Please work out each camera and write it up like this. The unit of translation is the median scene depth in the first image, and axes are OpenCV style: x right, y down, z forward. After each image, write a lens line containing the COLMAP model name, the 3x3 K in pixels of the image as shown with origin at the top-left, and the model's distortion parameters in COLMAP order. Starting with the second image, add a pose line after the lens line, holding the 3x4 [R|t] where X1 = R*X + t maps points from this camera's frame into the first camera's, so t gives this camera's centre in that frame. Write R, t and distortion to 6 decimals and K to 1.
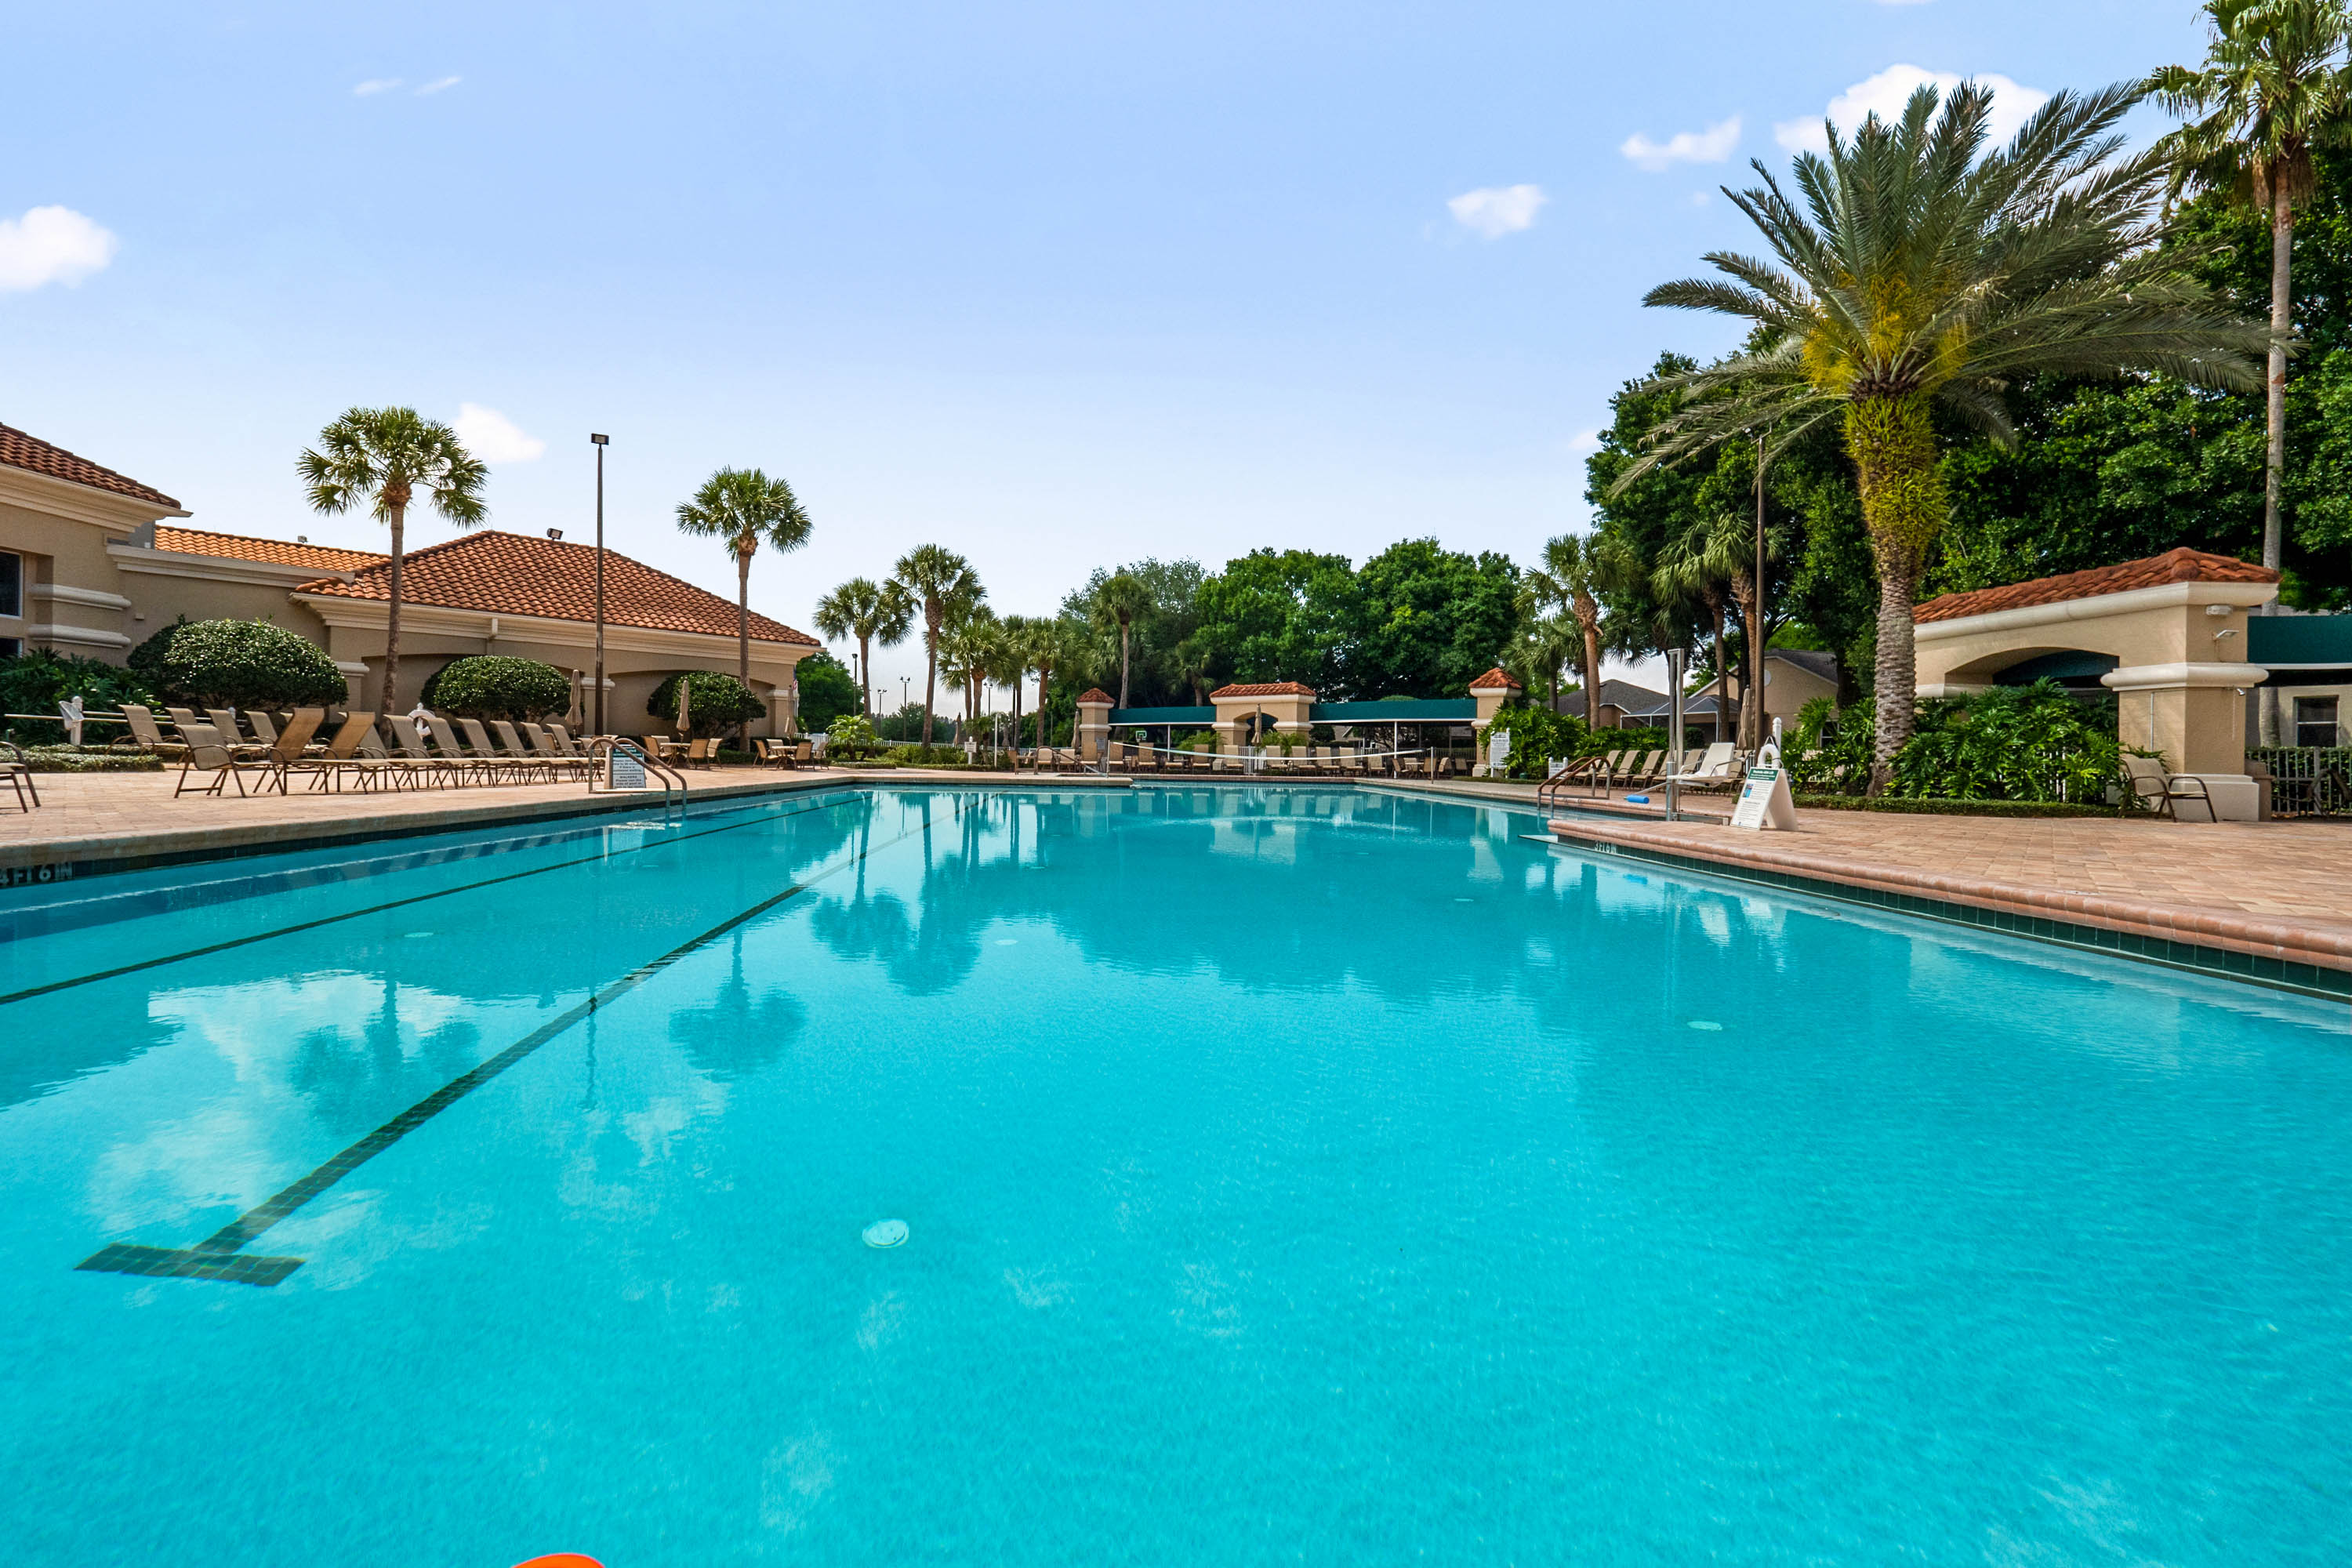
lens RADIAL K [[973.4, 0, 1176.0], [0, 973.4, 784.0], [0, 0, 1]] dist [0.000131, 0.000062]
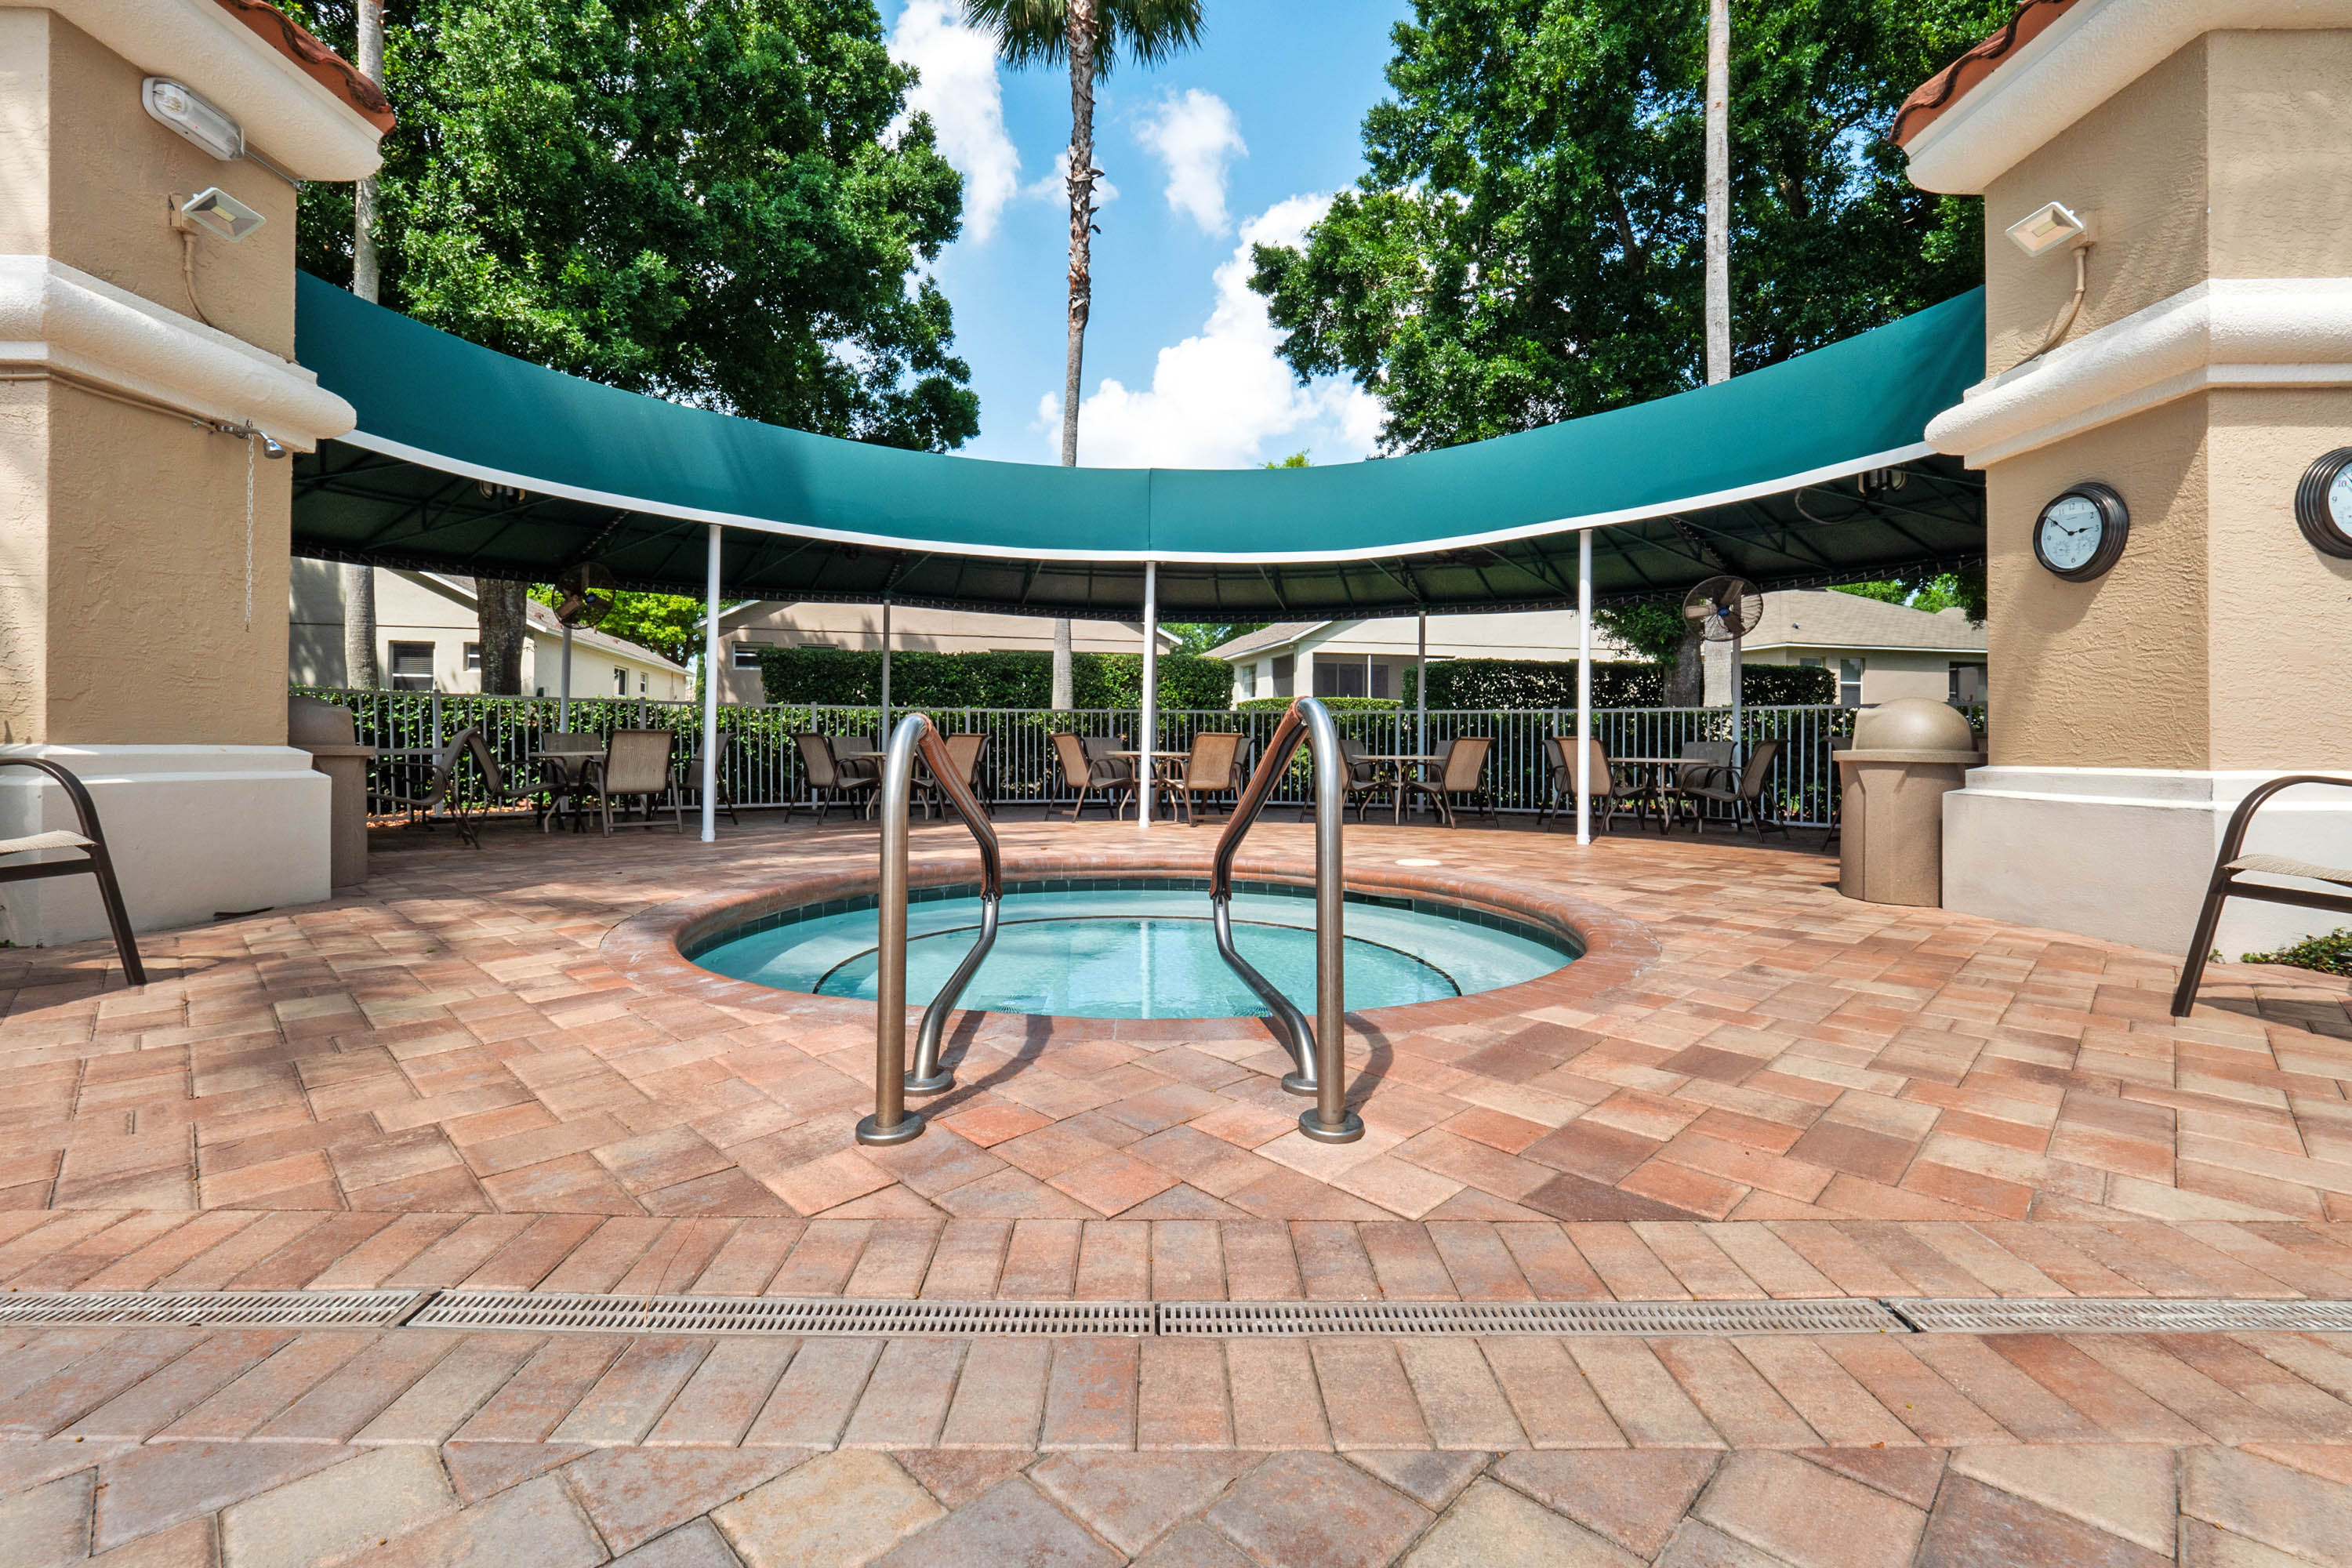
lens RADIAL K [[1034.4, 0, 1177.0], [0, 1034.4, 740.8], [0, 0, 1]] dist [-0.001366, -0.000377]
pose [[0.059036, 0.000640, 0.998256, 0.796330], [0.011373, 0.999934, -0.001314, -0.007410], [-0.998191, 0.011431, 0.059025, 0.709253]]
